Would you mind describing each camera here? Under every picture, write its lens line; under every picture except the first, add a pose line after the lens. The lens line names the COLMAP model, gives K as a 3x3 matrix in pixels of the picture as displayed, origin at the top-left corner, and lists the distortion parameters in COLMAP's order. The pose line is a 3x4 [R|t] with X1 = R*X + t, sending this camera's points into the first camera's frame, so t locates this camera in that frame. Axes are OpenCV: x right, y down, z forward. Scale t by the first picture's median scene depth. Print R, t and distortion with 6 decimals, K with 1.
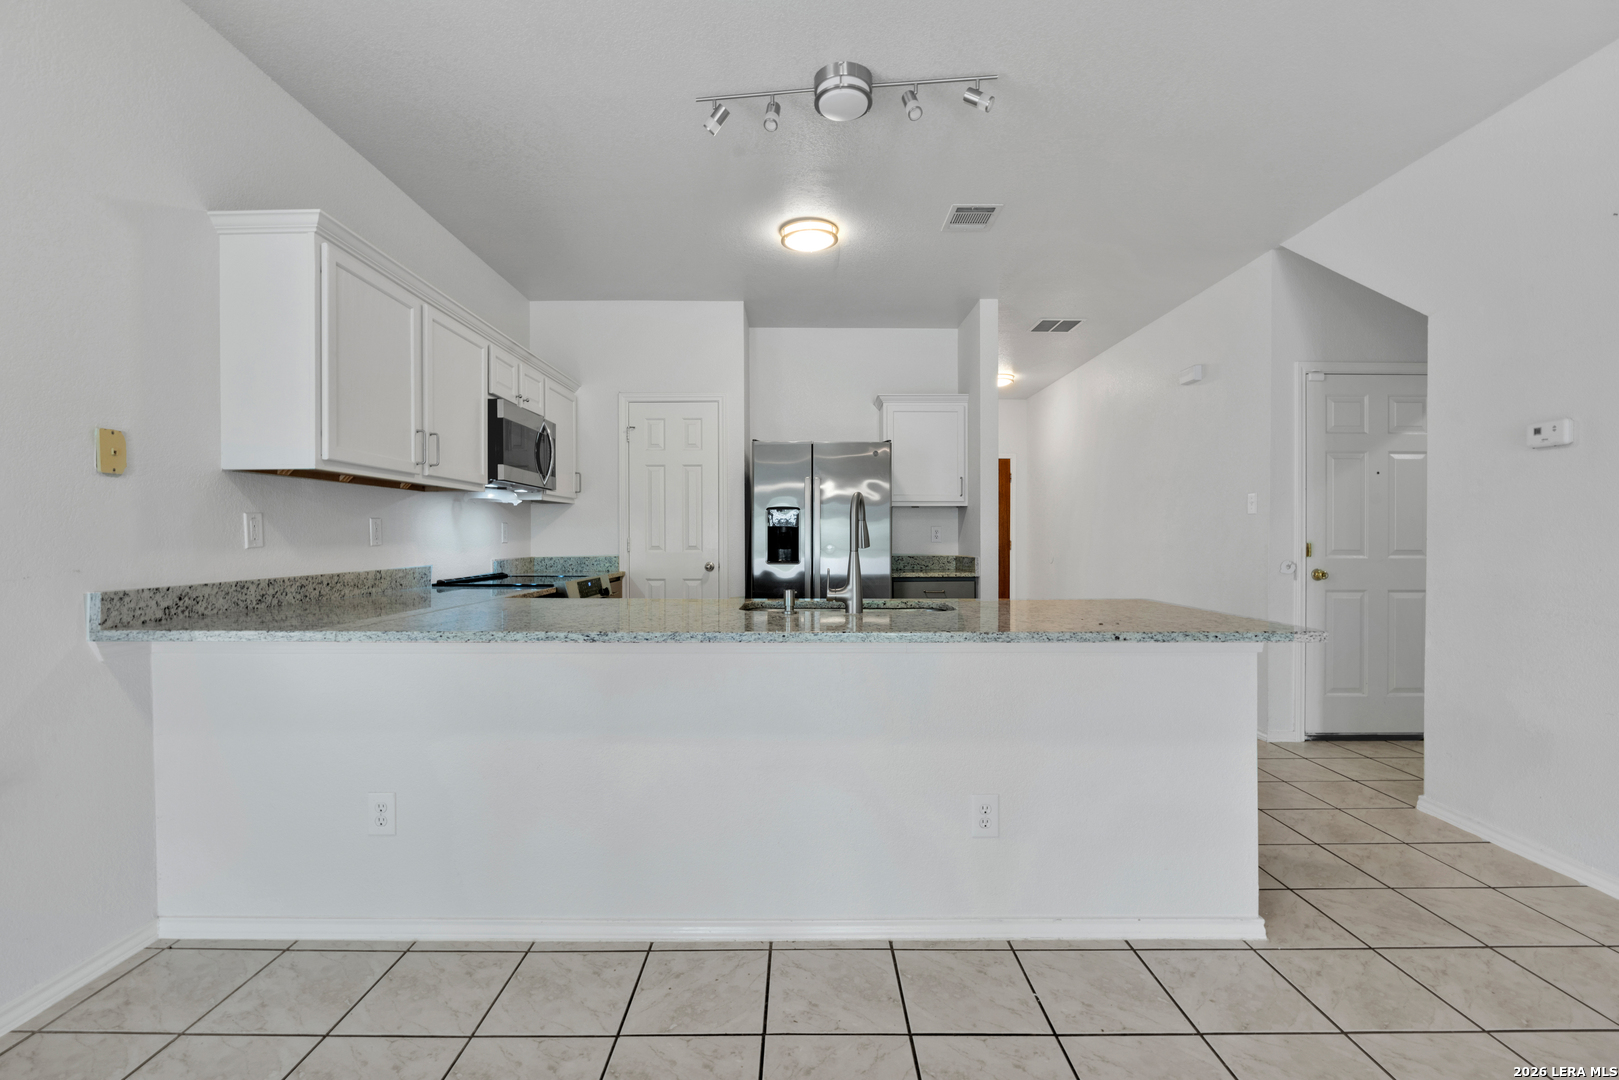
lens RADIAL K [[729.2, 0, 810.0], [0, 729.2, 537.3], [0, 0, 1]] dist [-0.000842, 0.000229]
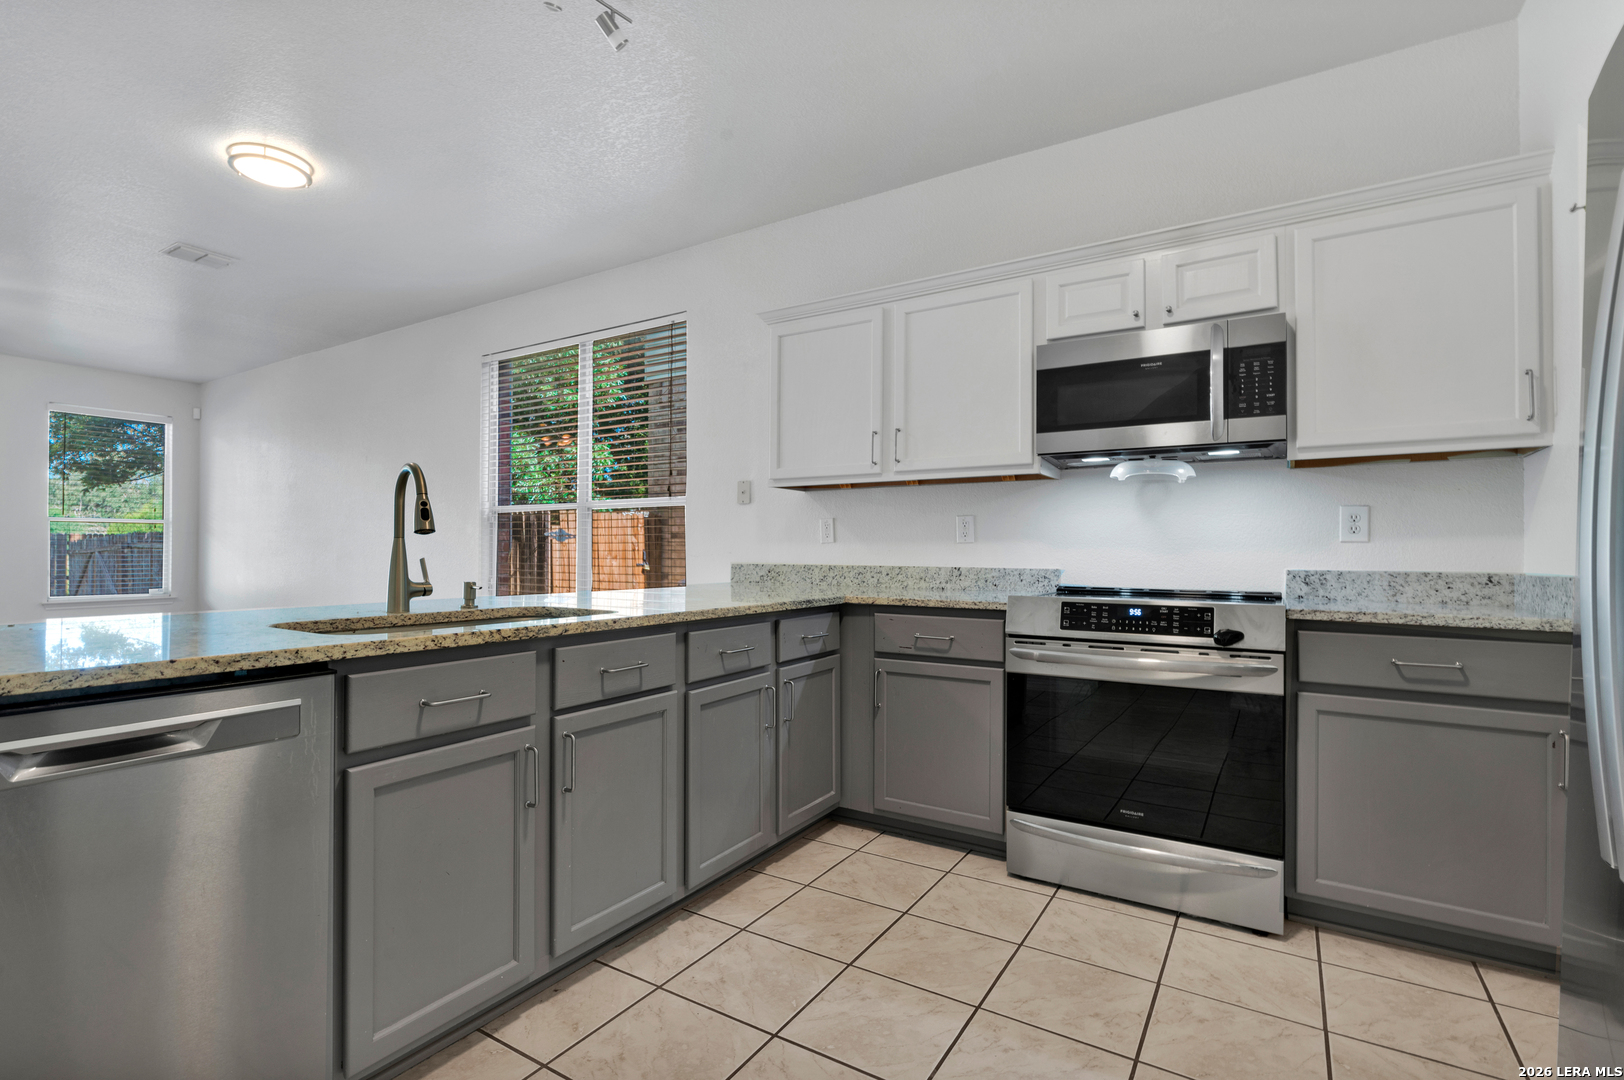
lens RADIAL K [[731.5, 0, 817.0], [0, 731.5, 534.4], [0, 0, 1]] dist [-0.000842, 0.000229]
pose [[-0.538896, 0.002177, -0.842369, 0.459658], [0.008288, 0.999962, -0.002718, 0.001034], [0.842331, -0.008446, -0.538894, 1.726346]]
